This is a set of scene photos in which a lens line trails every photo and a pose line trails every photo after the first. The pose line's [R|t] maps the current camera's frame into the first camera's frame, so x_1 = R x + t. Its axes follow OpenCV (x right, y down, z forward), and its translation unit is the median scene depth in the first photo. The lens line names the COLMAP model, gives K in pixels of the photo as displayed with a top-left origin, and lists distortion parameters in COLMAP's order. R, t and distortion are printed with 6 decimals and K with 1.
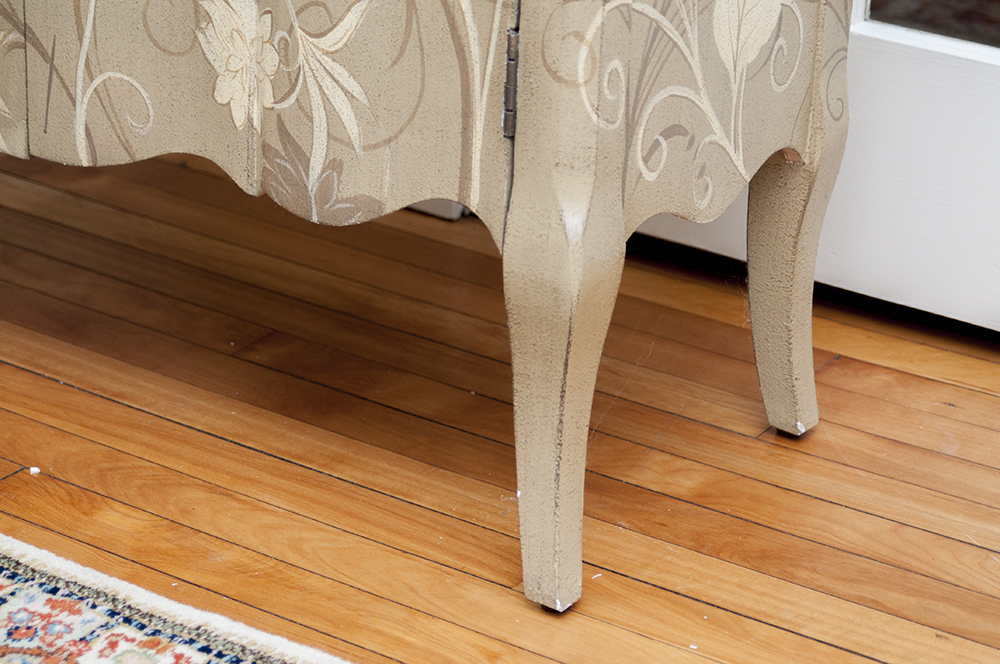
lens RADIAL K [[2604.8, 0, 505.1], [0, 2604.8, 329.9], [0, 0, 1]] dist [0.050200, 0.000000]
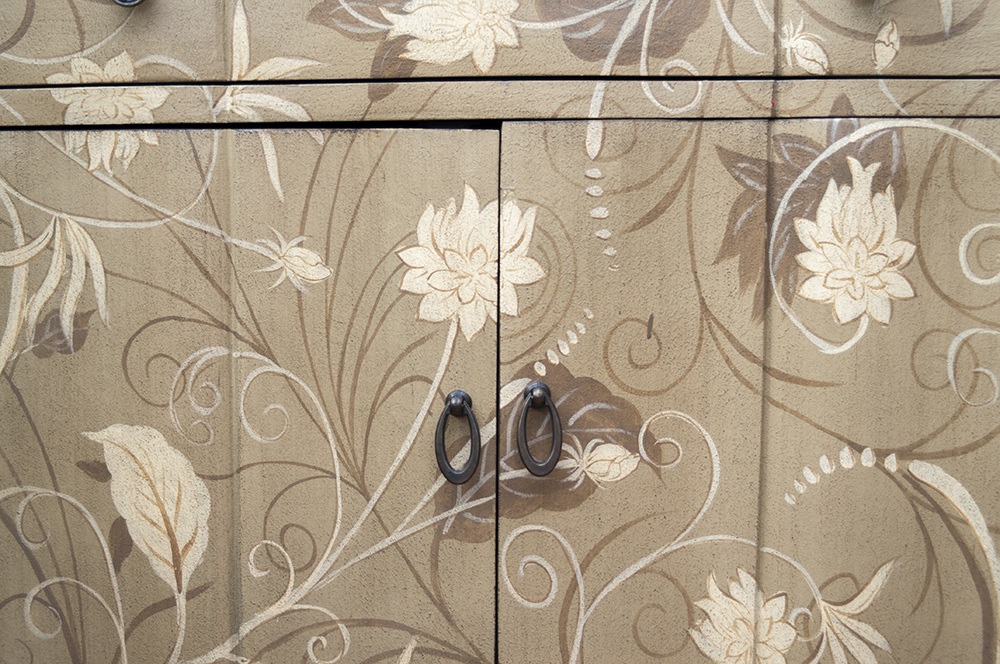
lens RADIAL K [[1470.3, 0, 493.8], [0, 1470.3, 348.7], [0, 0, 1]] dist [-0.159300, 0.000000]
pose [[0.832456, -0.109285, 0.543207, -0.515650], [0.257315, 0.944481, -0.204315, -0.123138], [-0.490720, 0.309859, 0.814360, 0.501350]]
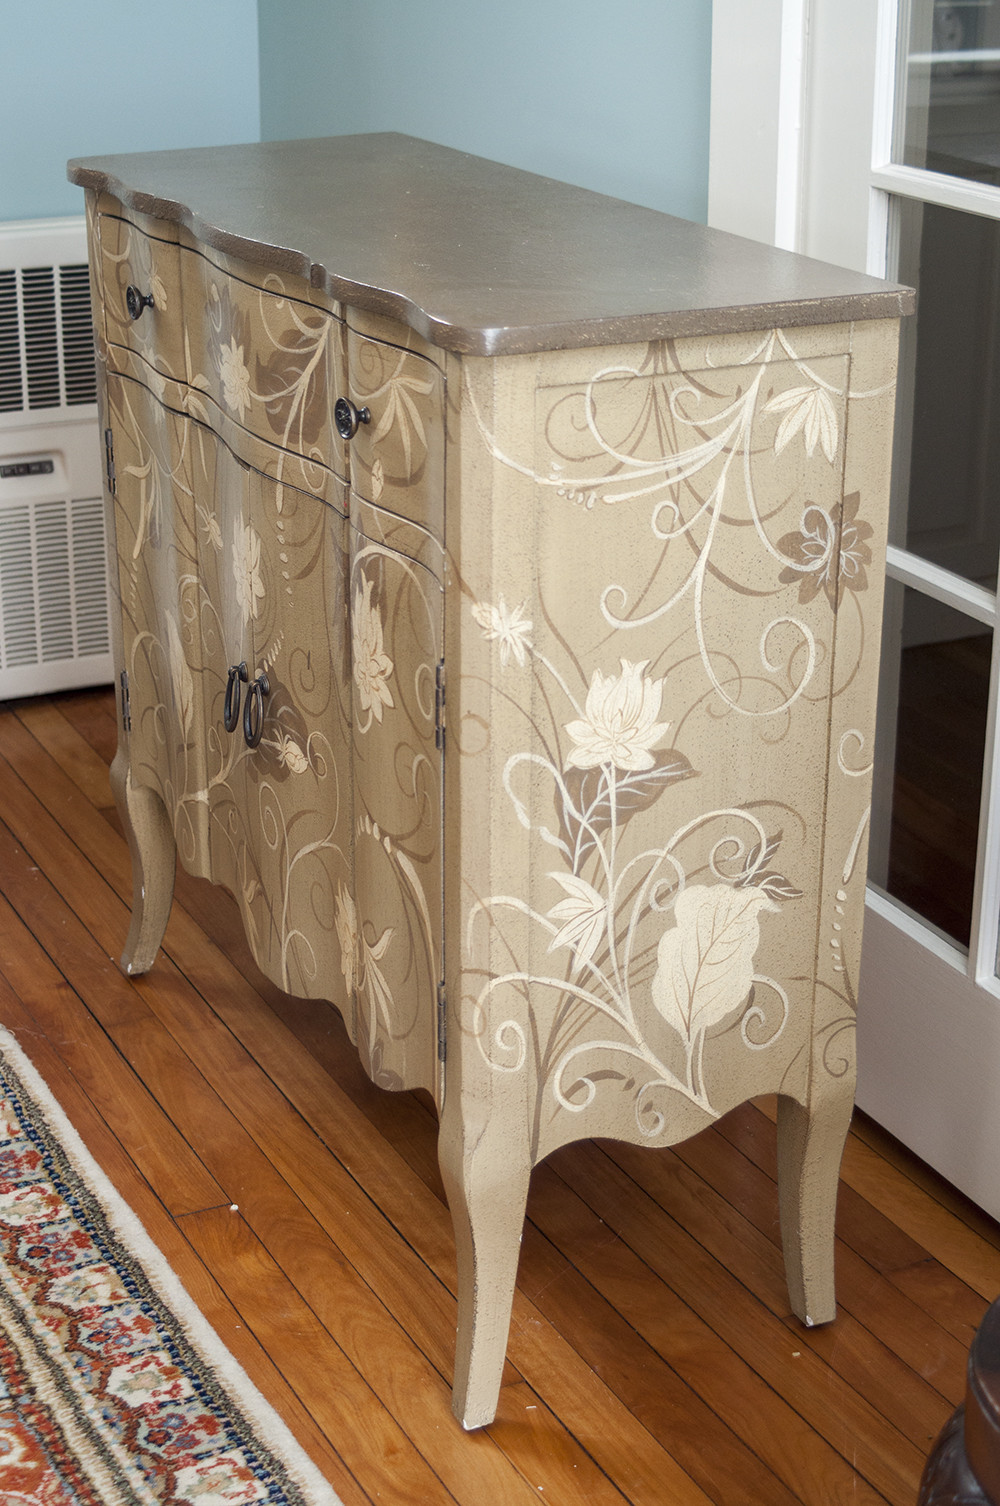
lens RADIAL K [[2469.7, 0, 556.2], [0, 2469.7, 757.6], [0, 0, 1]] dist [-0.097052, 0.000000]
pose [[0.874978, 0.151612, -0.459813, 0.538836], [-0.176121, 0.984311, -0.010589, -0.200593], [0.450994, 0.090248, 0.887953, -0.055124]]
